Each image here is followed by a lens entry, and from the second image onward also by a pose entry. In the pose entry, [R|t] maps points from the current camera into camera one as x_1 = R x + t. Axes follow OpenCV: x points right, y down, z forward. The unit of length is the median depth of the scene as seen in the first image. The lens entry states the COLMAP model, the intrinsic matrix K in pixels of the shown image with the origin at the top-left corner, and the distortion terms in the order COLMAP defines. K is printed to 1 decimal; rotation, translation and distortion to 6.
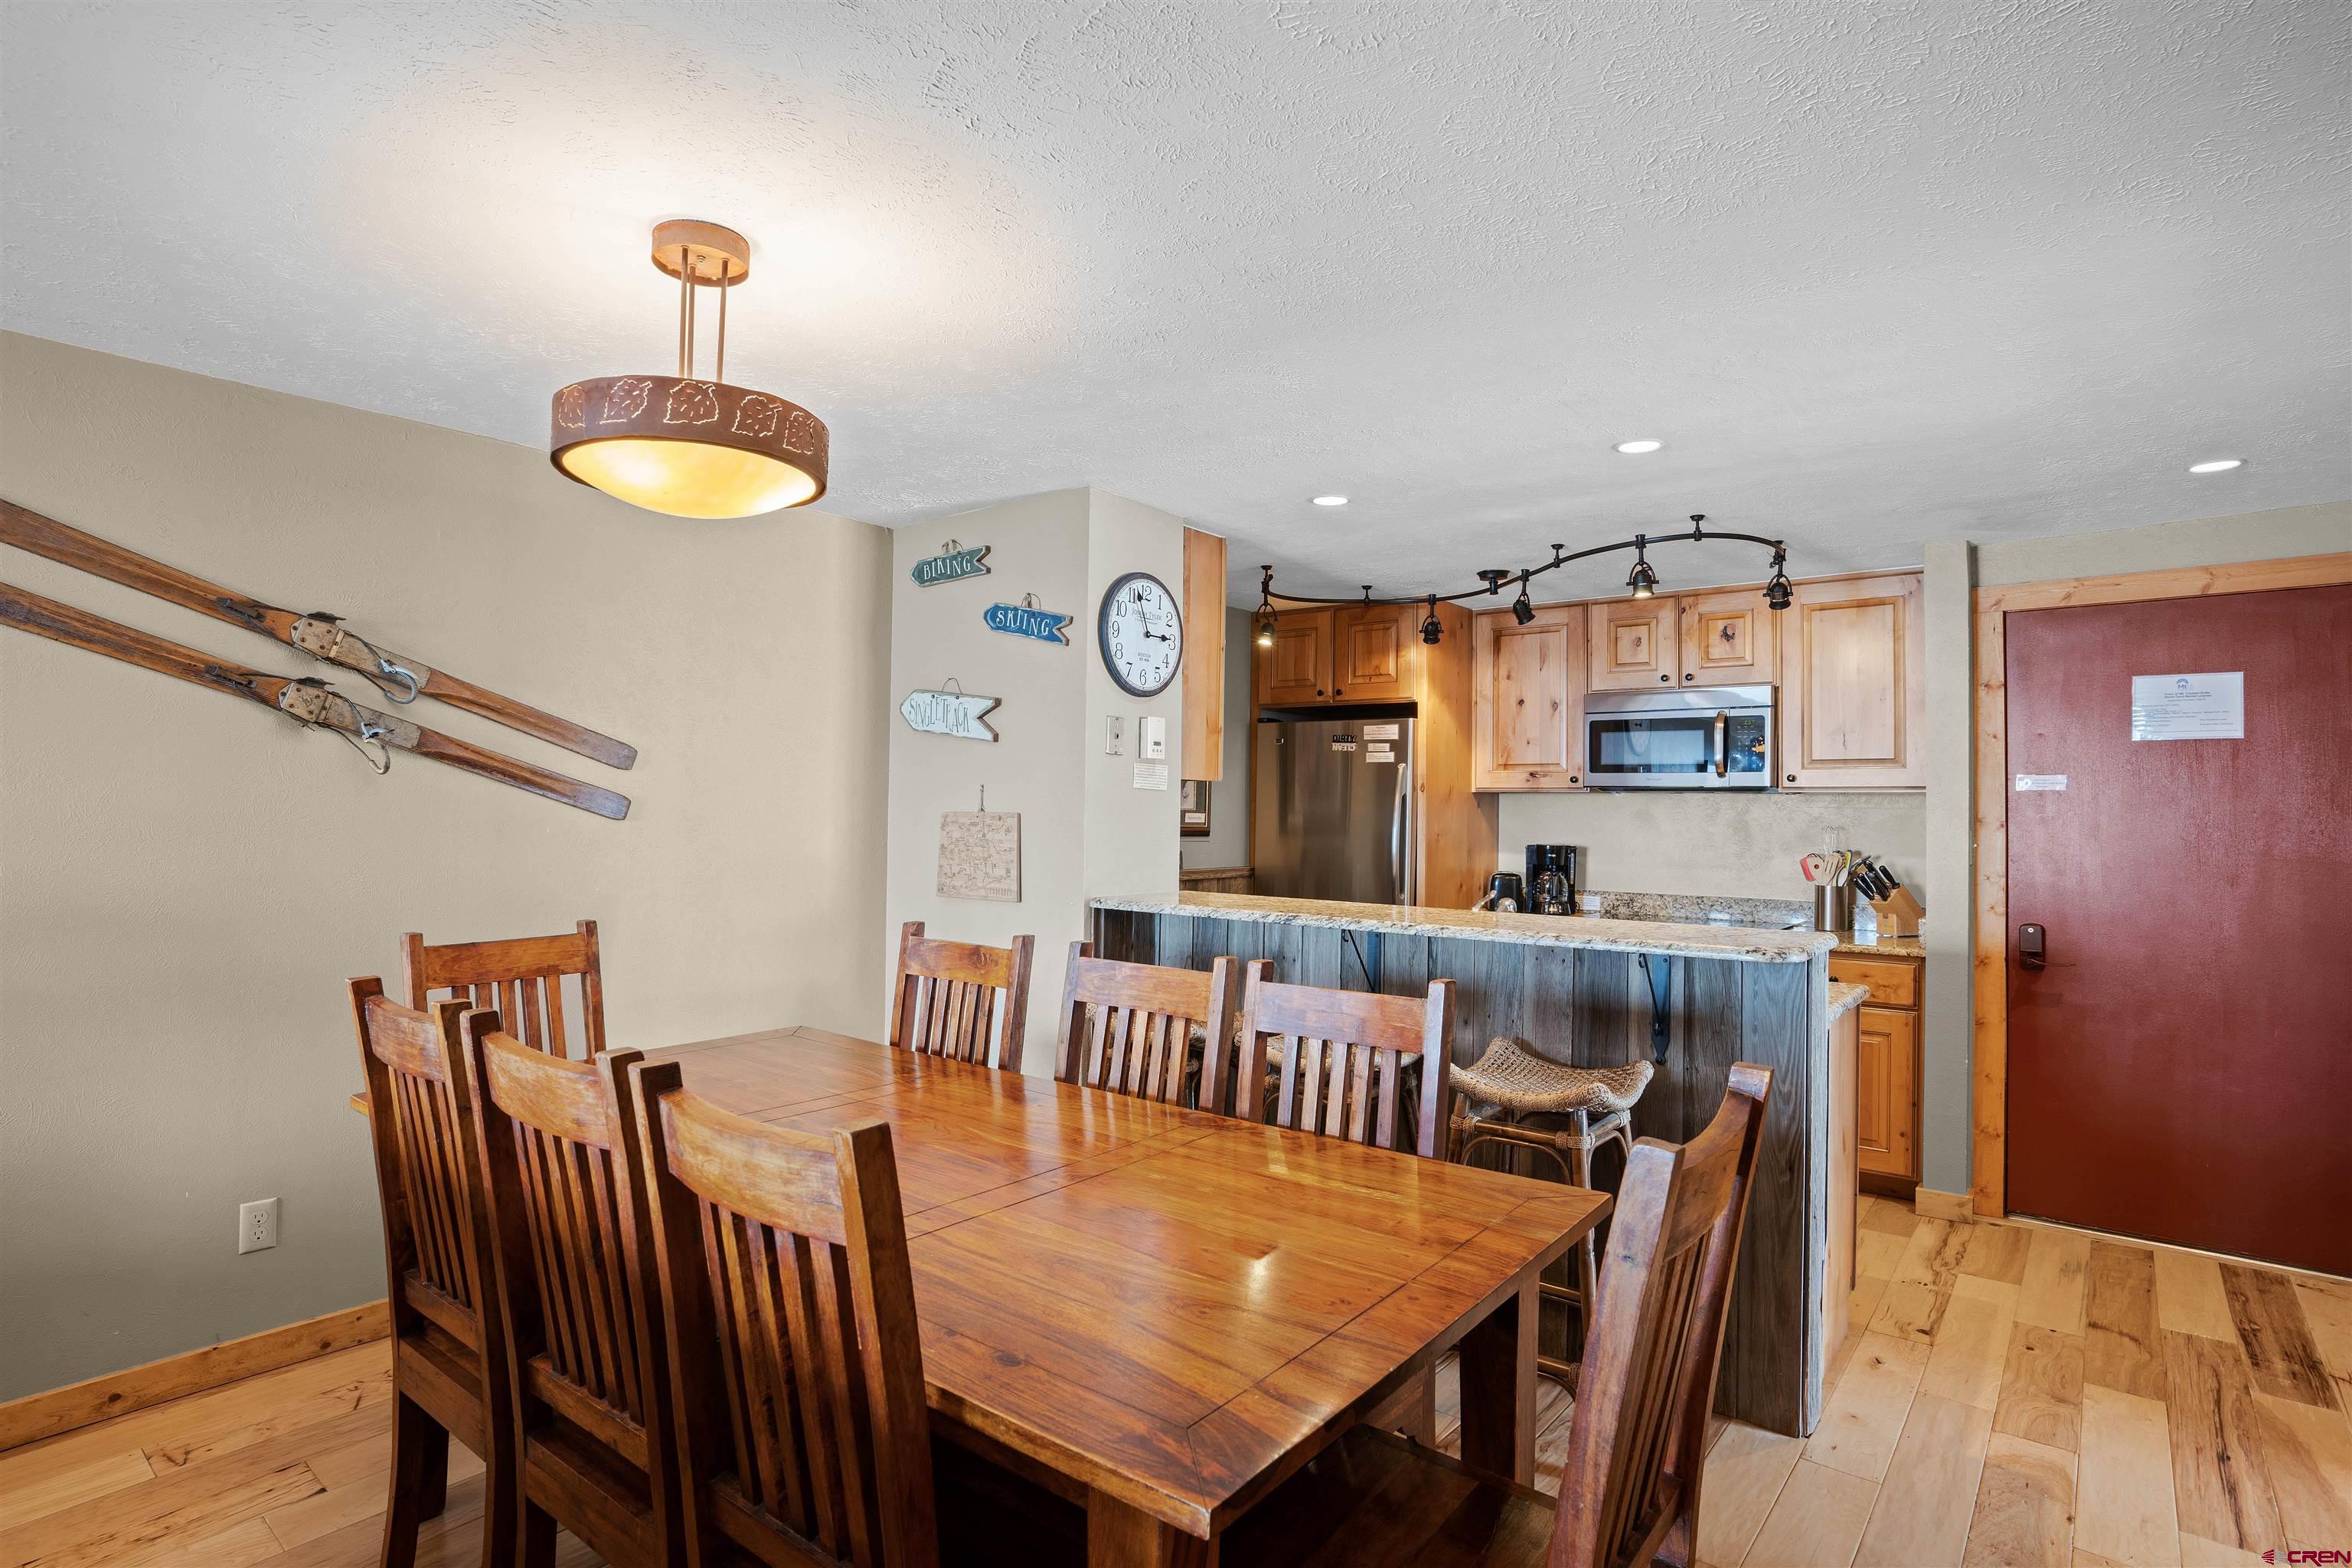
lens RADIAL K [[1179.6, 0, 1181.8], [0, 1179.6, 784.7], [0, 0, 1]] dist [-0.061438, 0.028606]
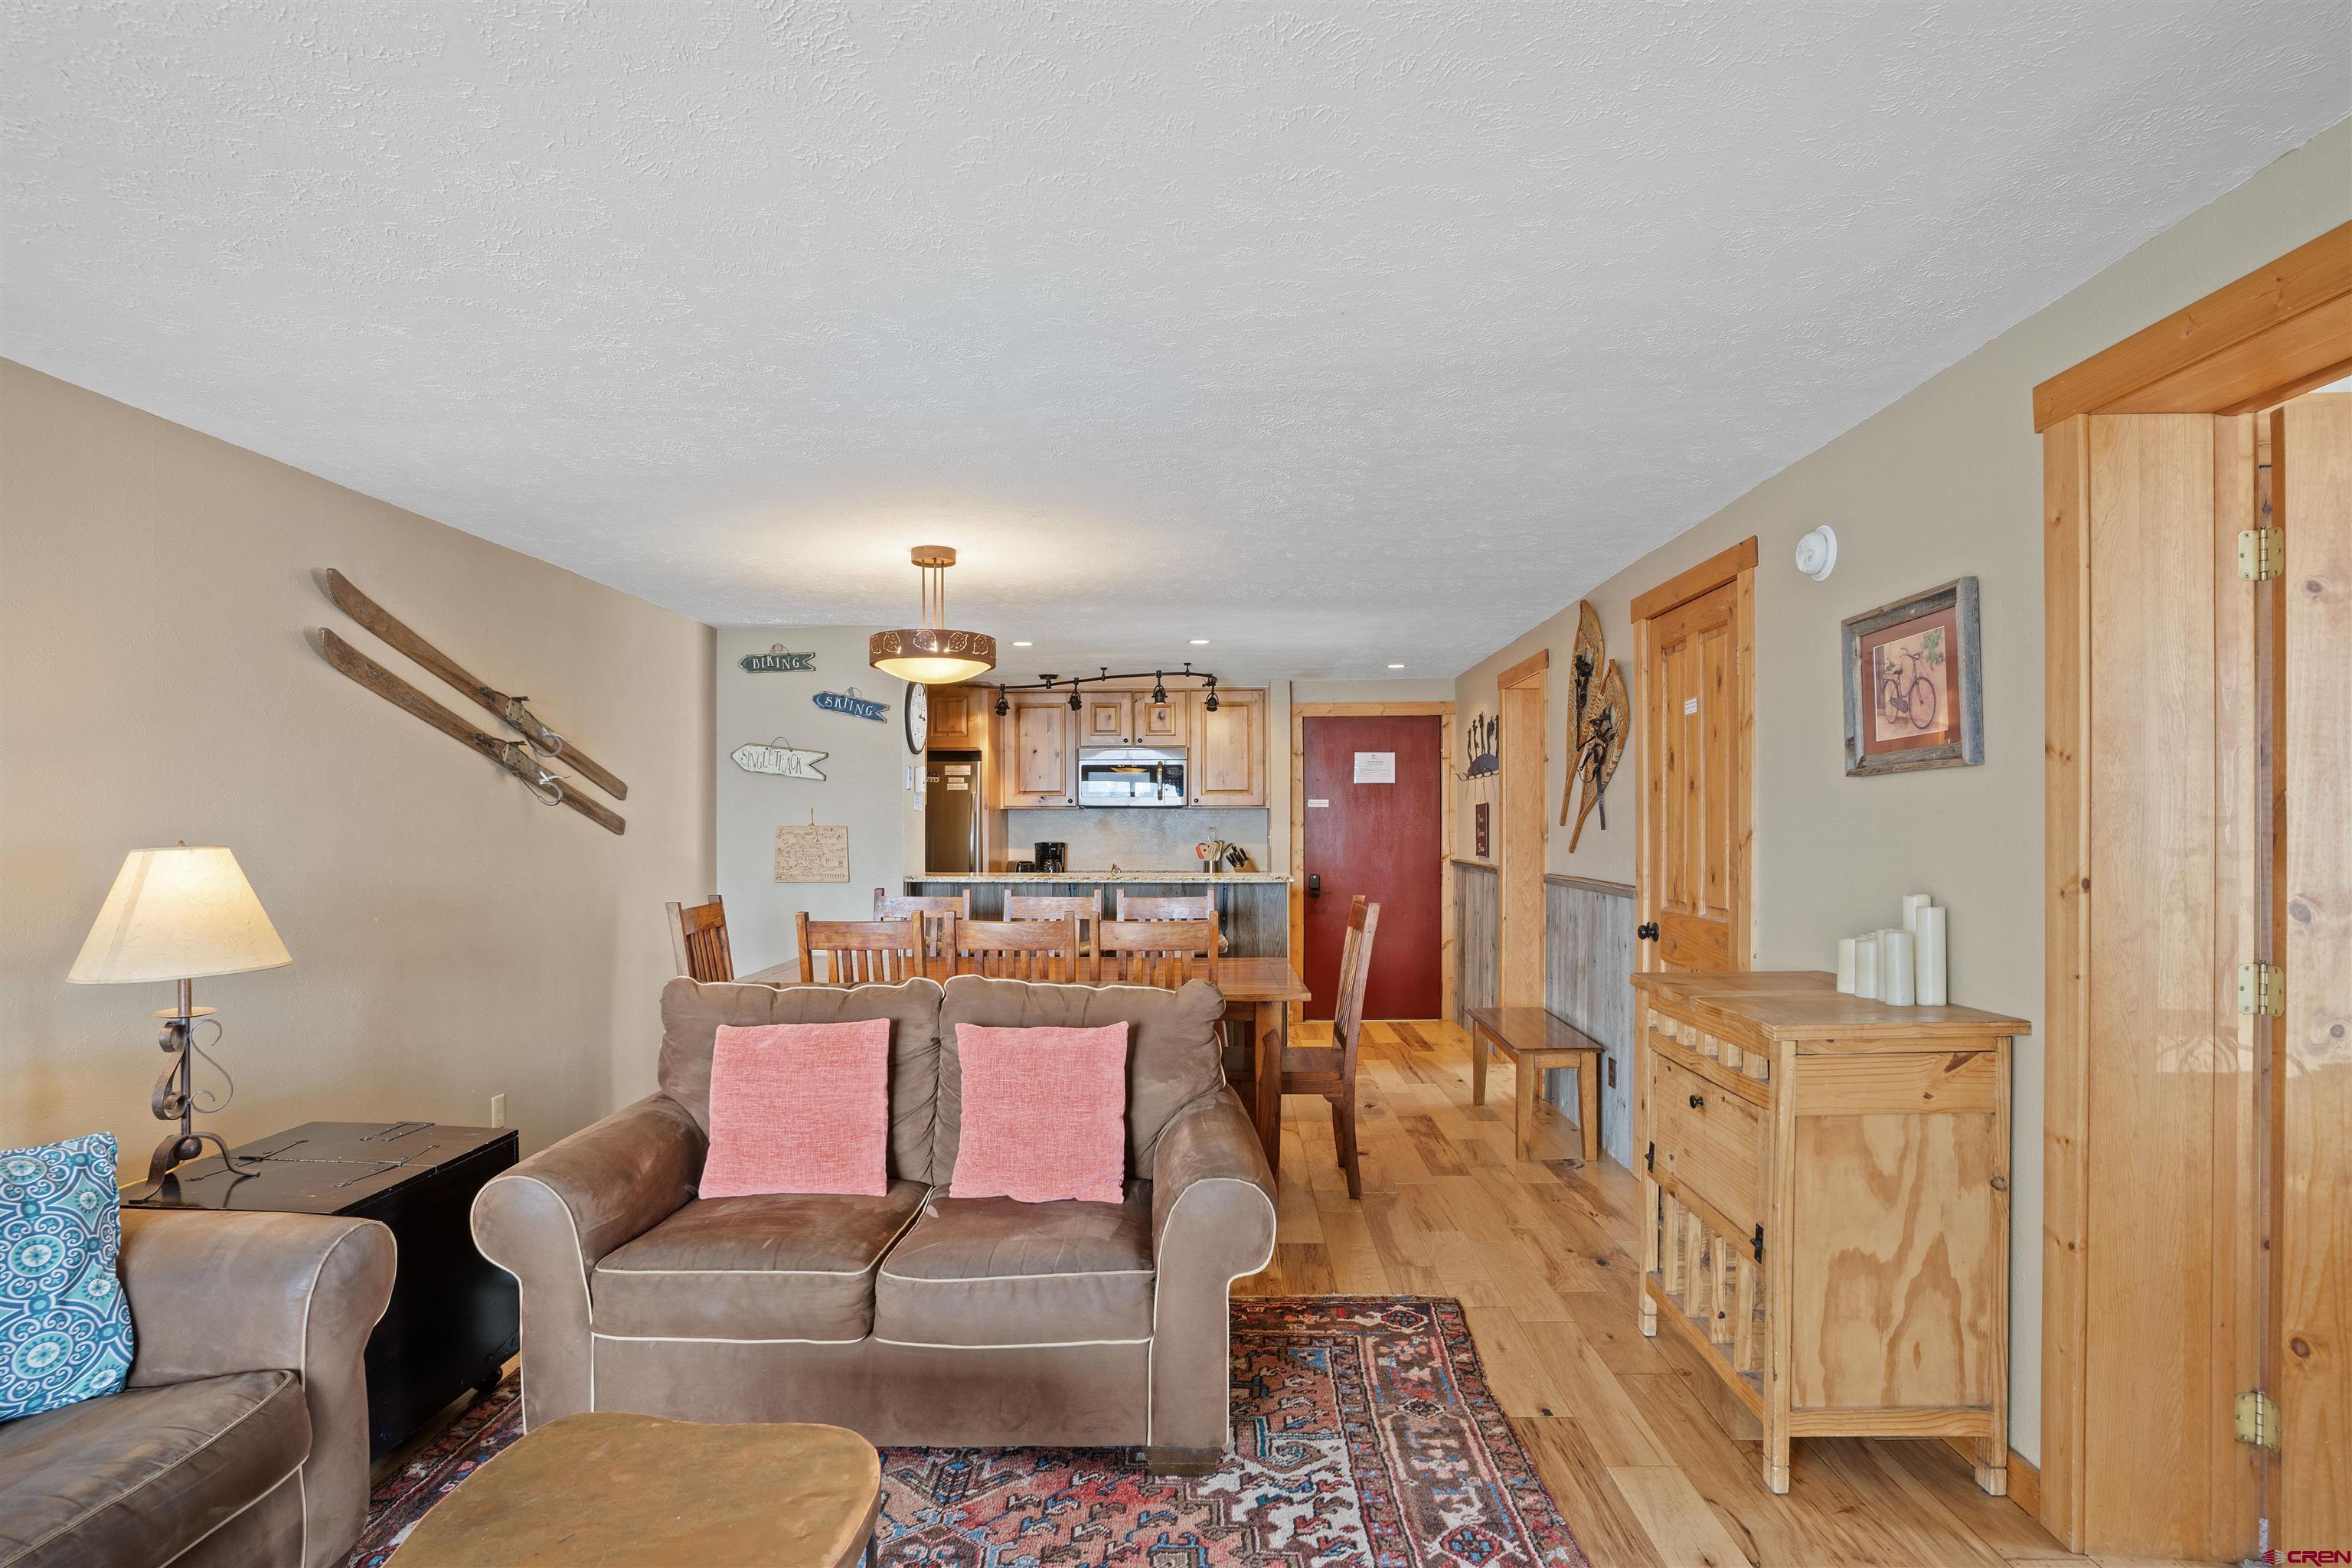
lens RADIAL K [[1161.0, 0, 1184.6], [0, 1161.0, 826.4], [0, 0, 1]] dist [-0.038374, 0.012988]
pose [[0.796377, -0.016640, 0.604571, -0.664396], [0.001287, 0.999666, 0.025820, -0.014102], [-0.604799, -0.019784, 0.796133, -0.474528]]
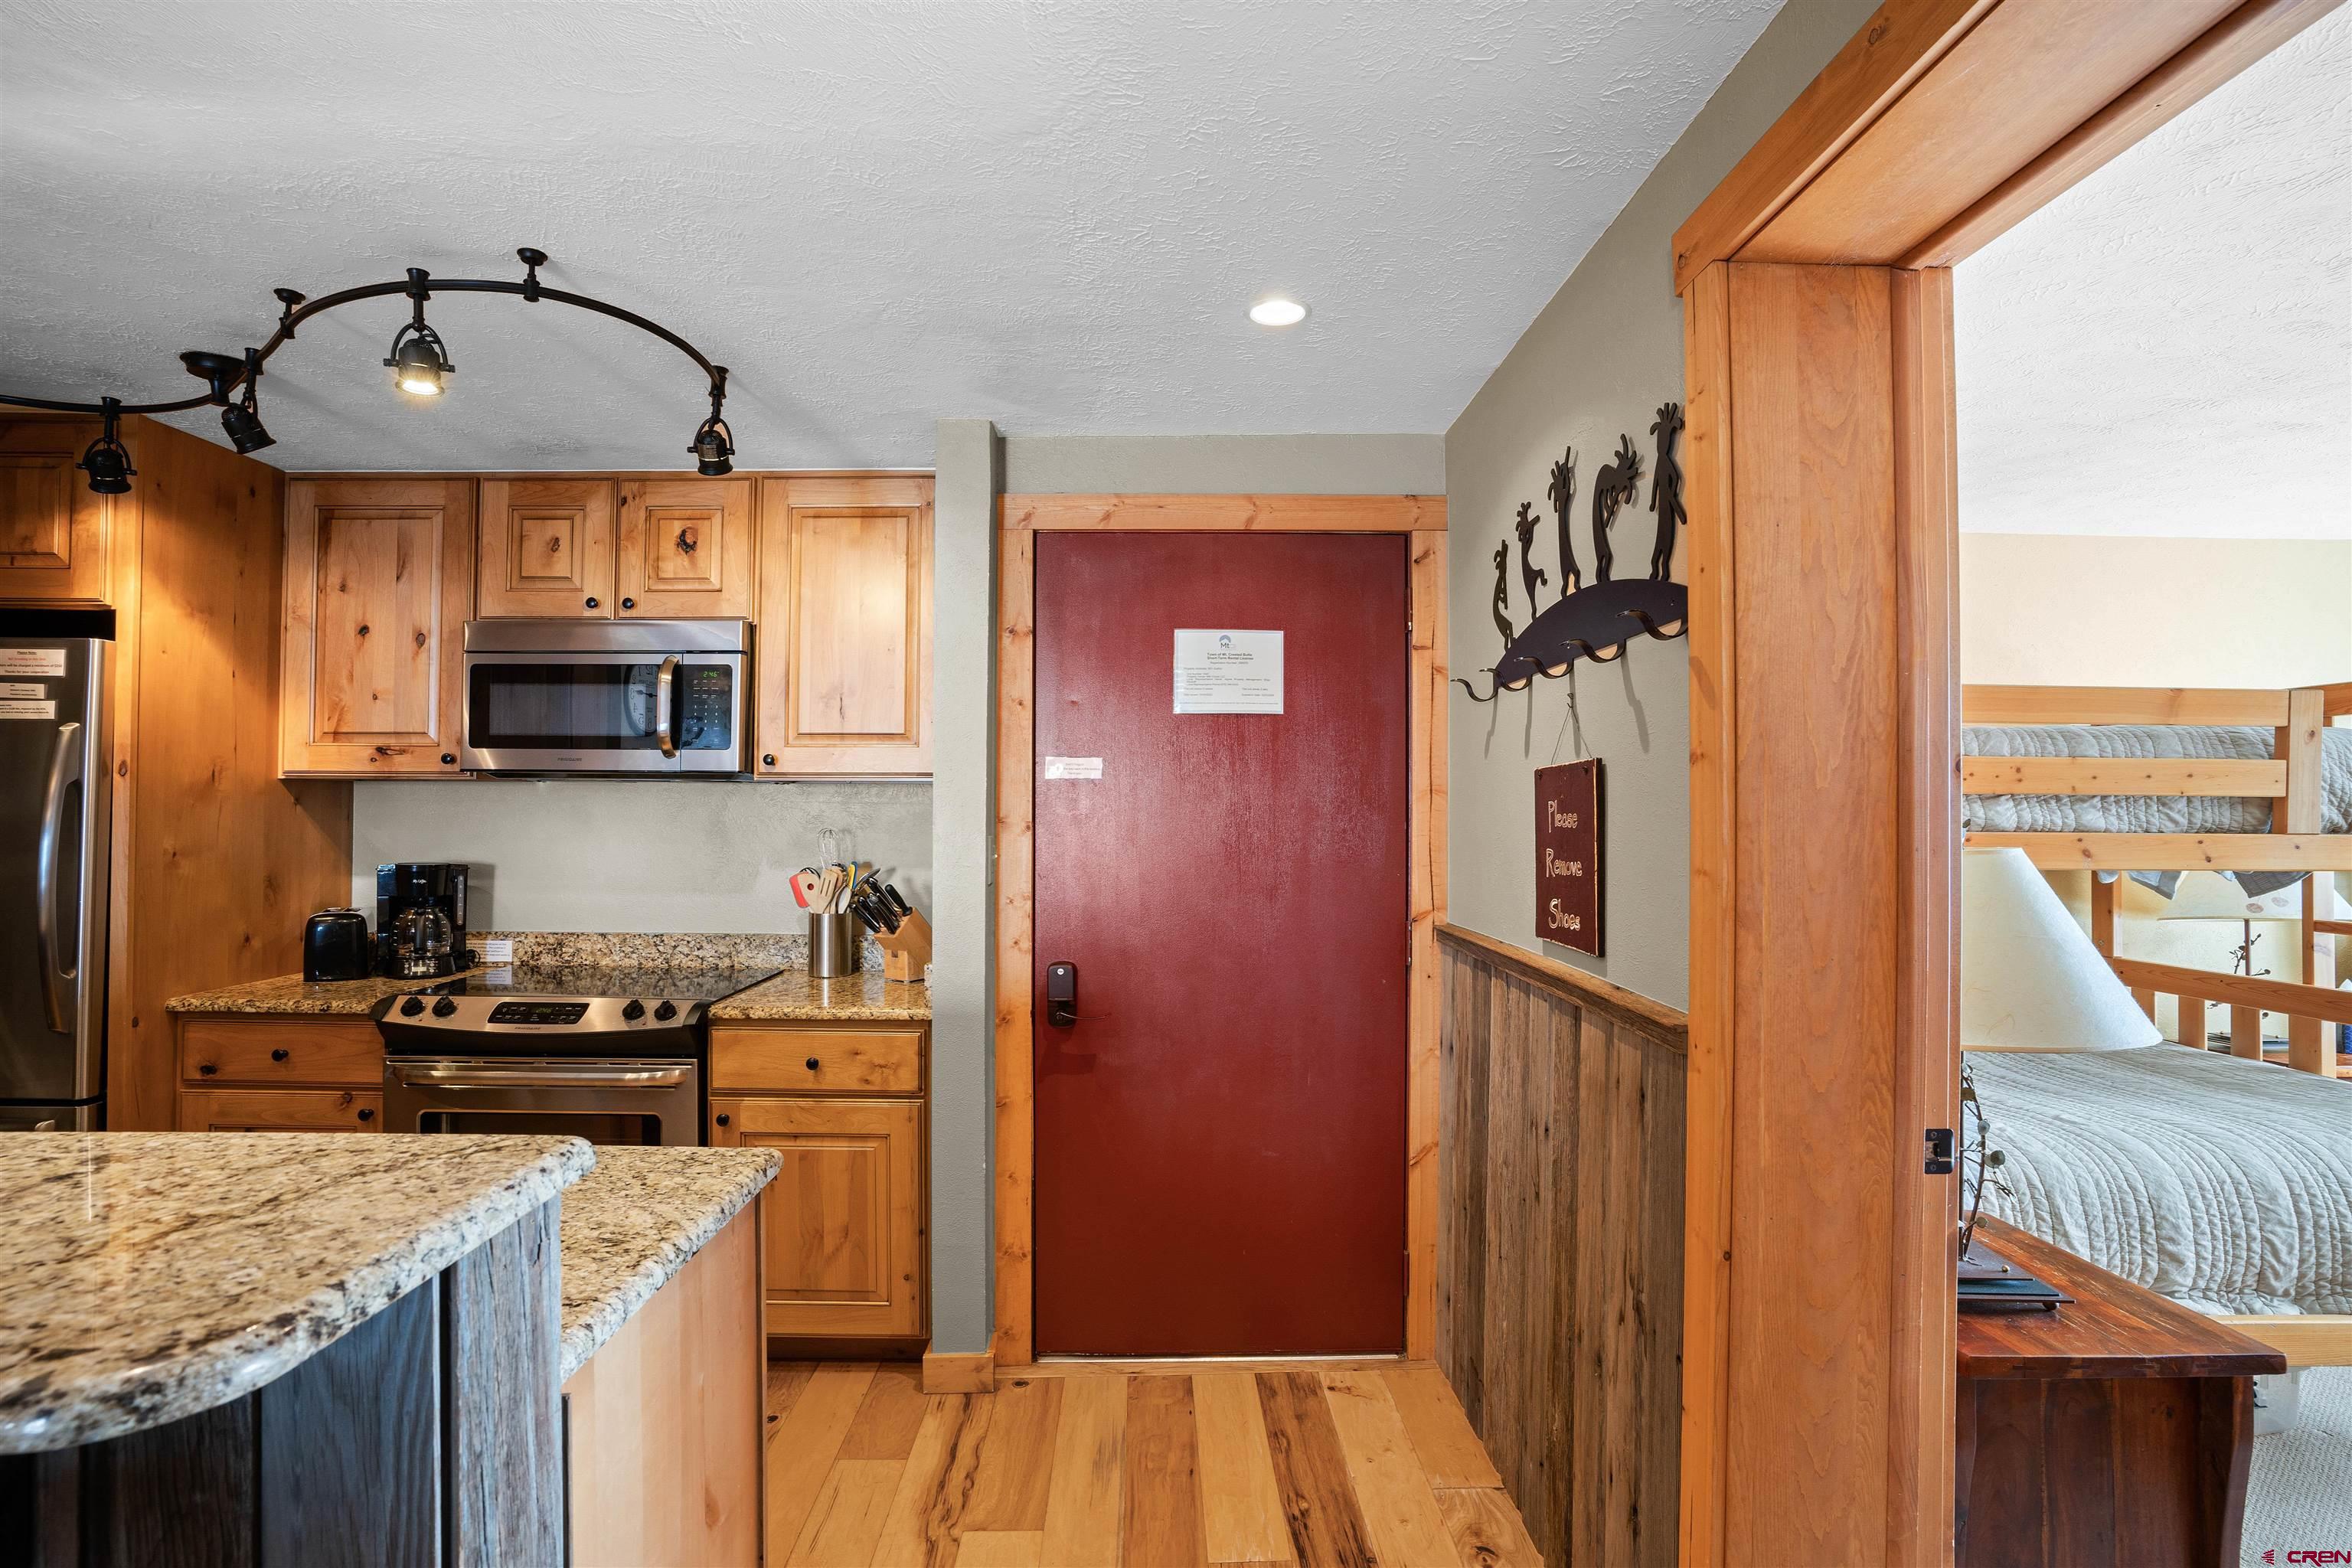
lens RADIAL K [[1161.0, 0, 1148.8], [0, 1161.0, 785.0], [0, 0, 1]] dist [-0.038374, 0.012988]
pose [[0.772682, 0.003865, 0.634782, 0.312006], [-0.007297, 0.999969, 0.002794, 0.006674], [-0.634752, -0.006791, 0.772686, 0.394465]]
